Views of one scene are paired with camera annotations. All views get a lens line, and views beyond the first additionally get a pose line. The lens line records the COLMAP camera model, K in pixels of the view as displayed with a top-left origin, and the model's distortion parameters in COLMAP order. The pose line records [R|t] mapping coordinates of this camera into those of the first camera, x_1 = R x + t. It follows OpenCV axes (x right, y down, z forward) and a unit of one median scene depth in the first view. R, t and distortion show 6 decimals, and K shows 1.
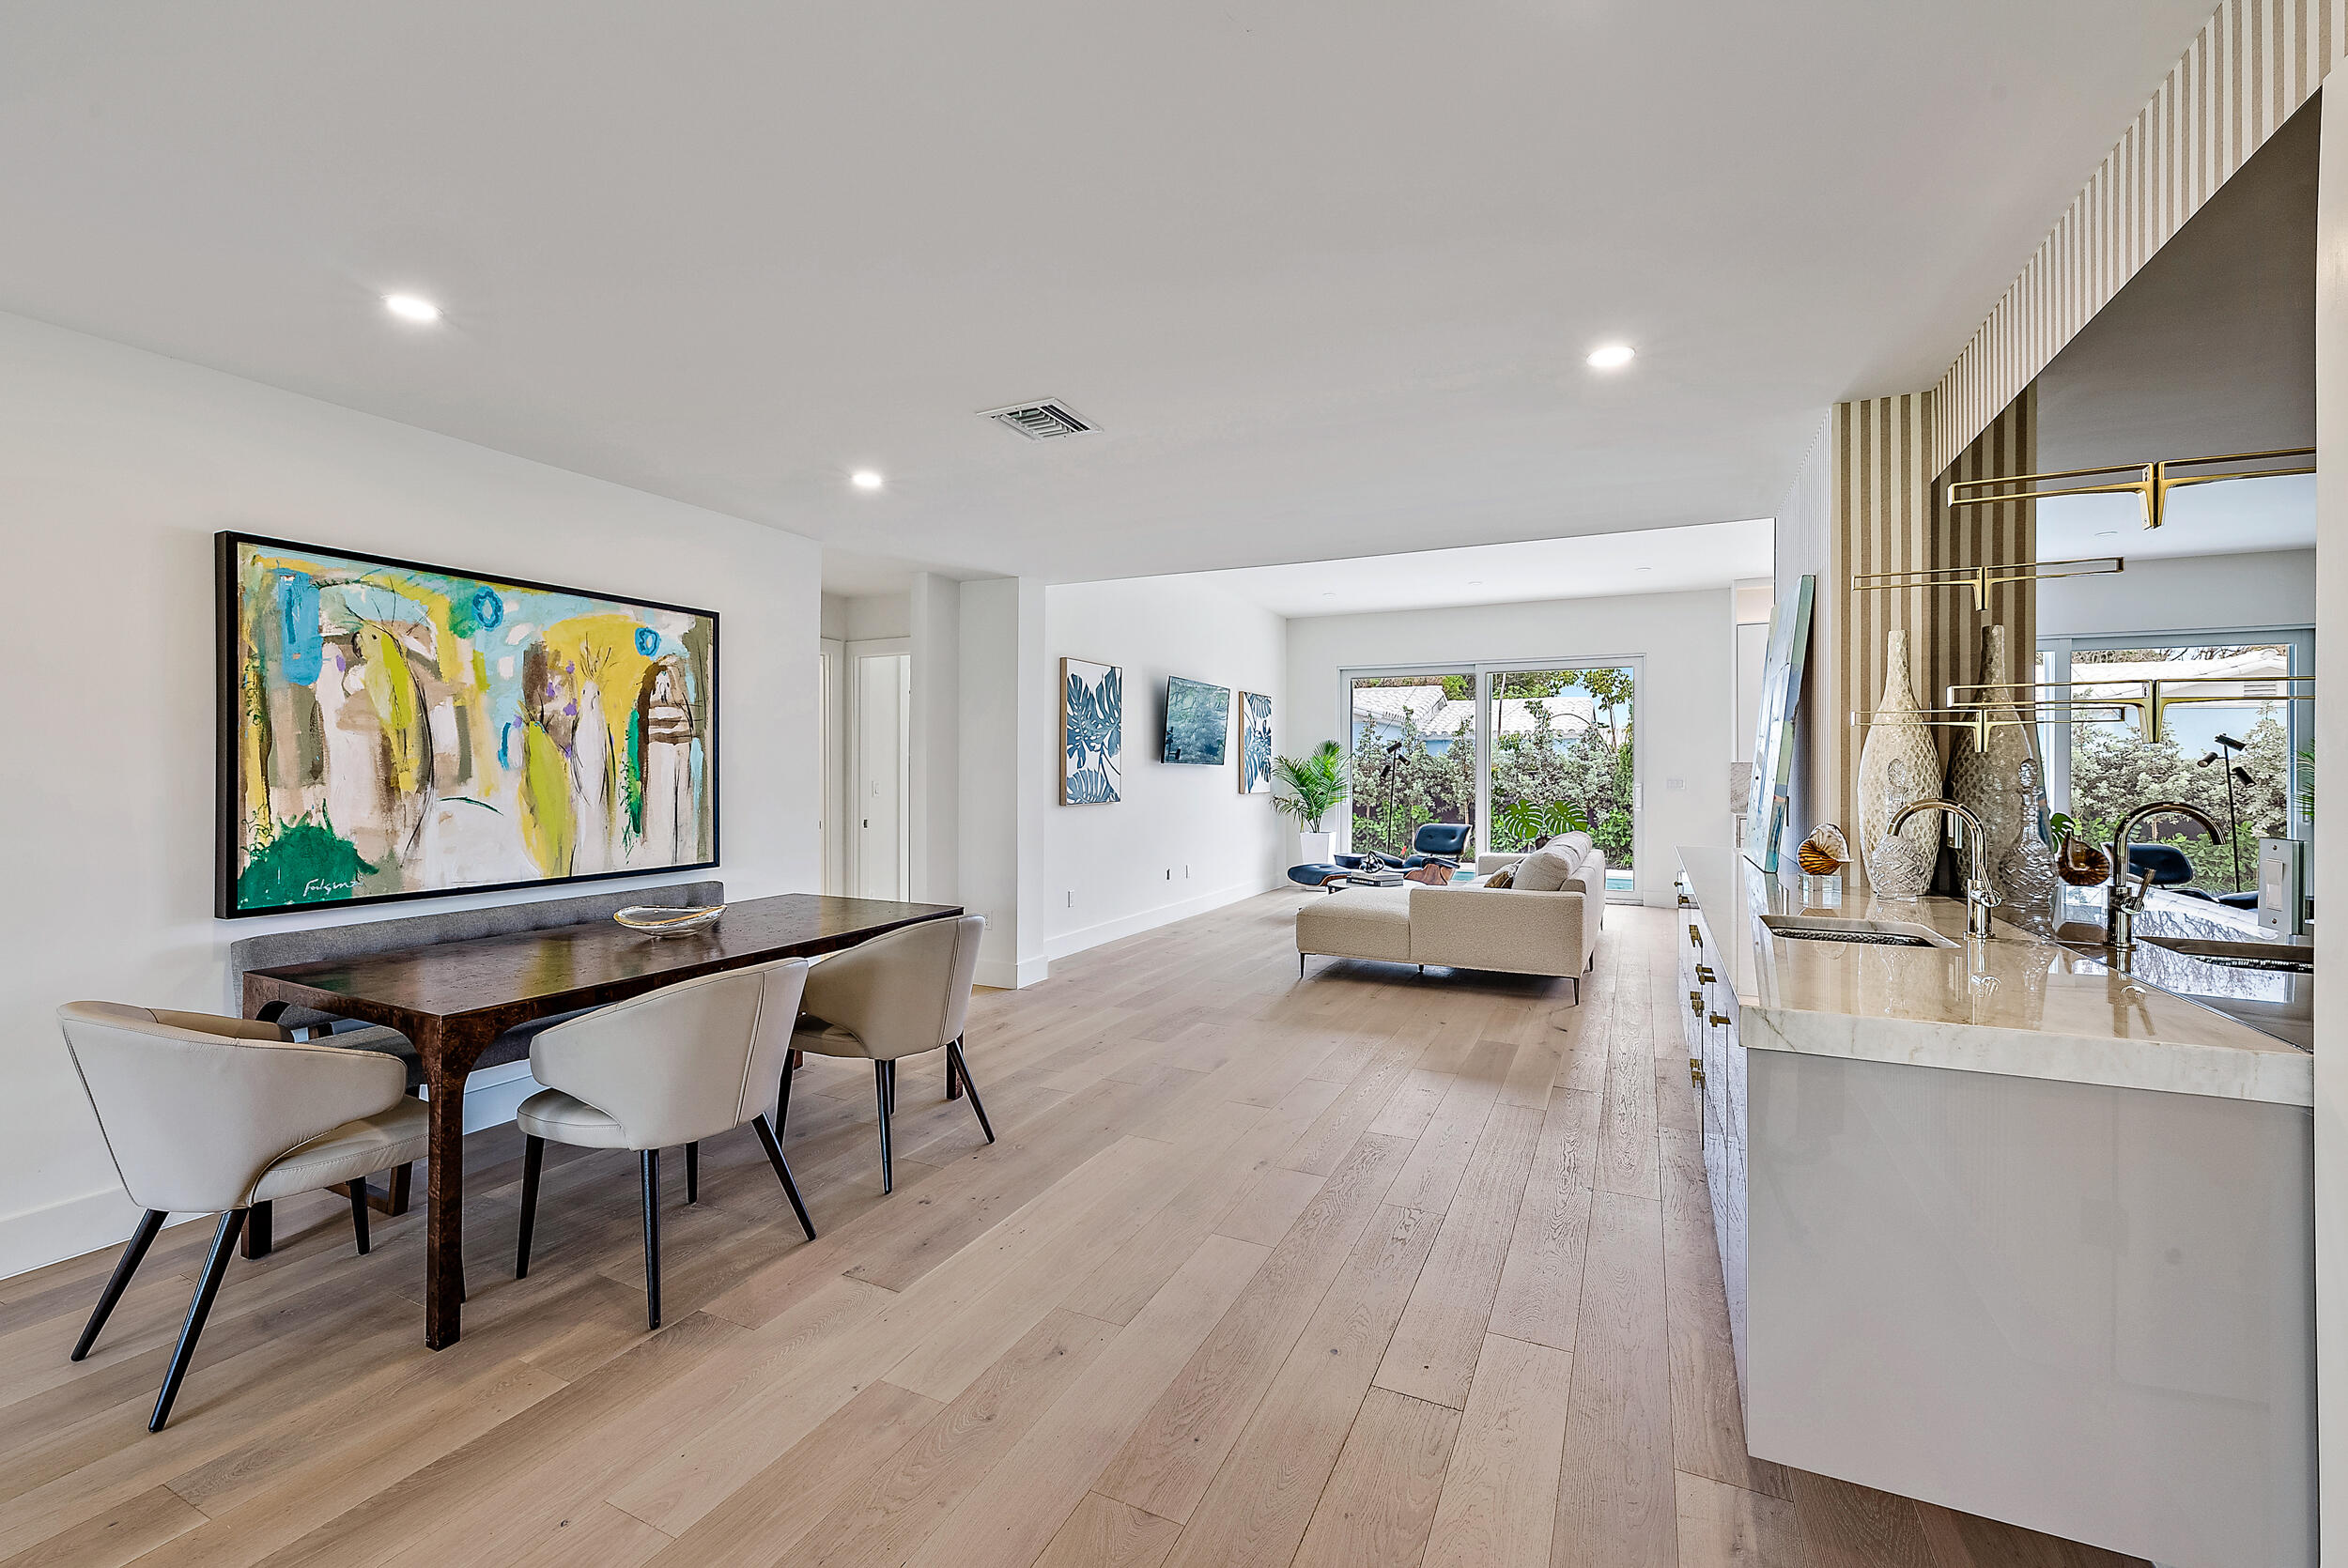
lens RADIAL K [[927.2, 0, 1172.1], [0, 927.2, 778.6], [0, 0, 1]] dist [-0.002073, 0.000078]
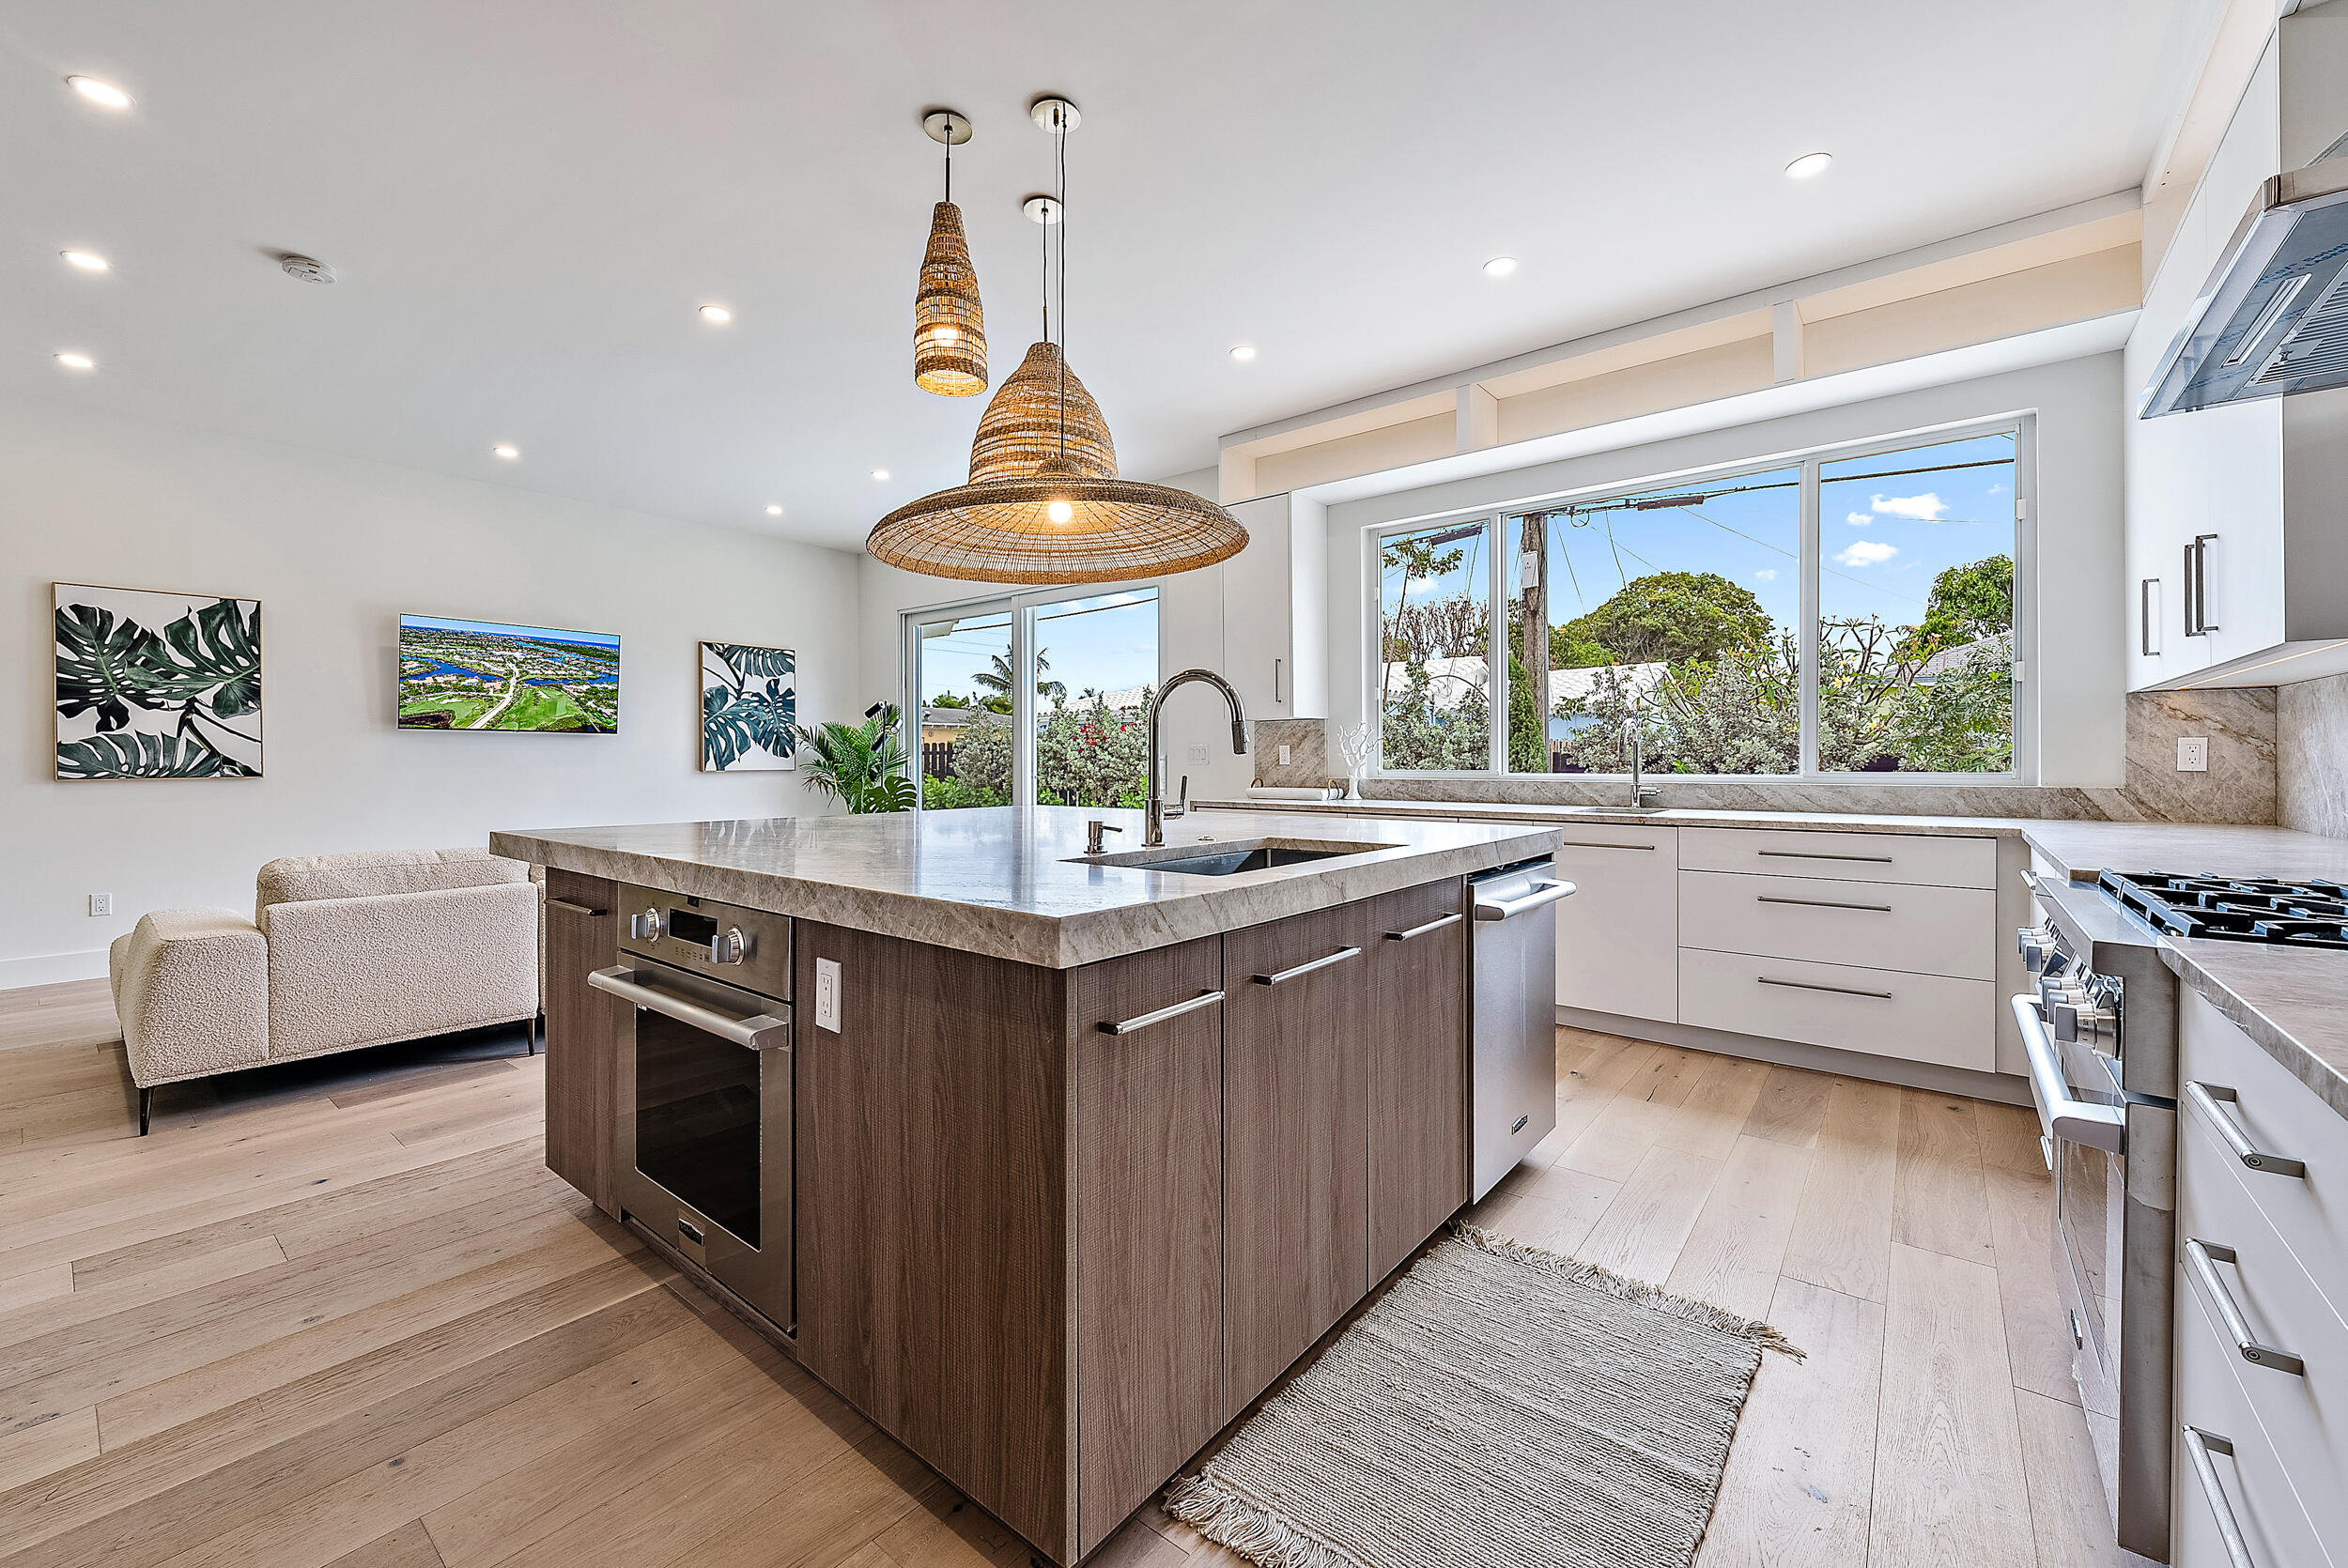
lens RADIAL K [[927.2, 0, 1176.7], [0, 927.2, 772.0], [0, 0, 1]] dist [-0.002073, 0.000078]
pose [[0.978753, -0.002558, -0.205025, 0.867020], [0.003434, 0.999986, 0.003918, 0.021085], [0.205012, -0.004539, 0.978749, 0.423743]]
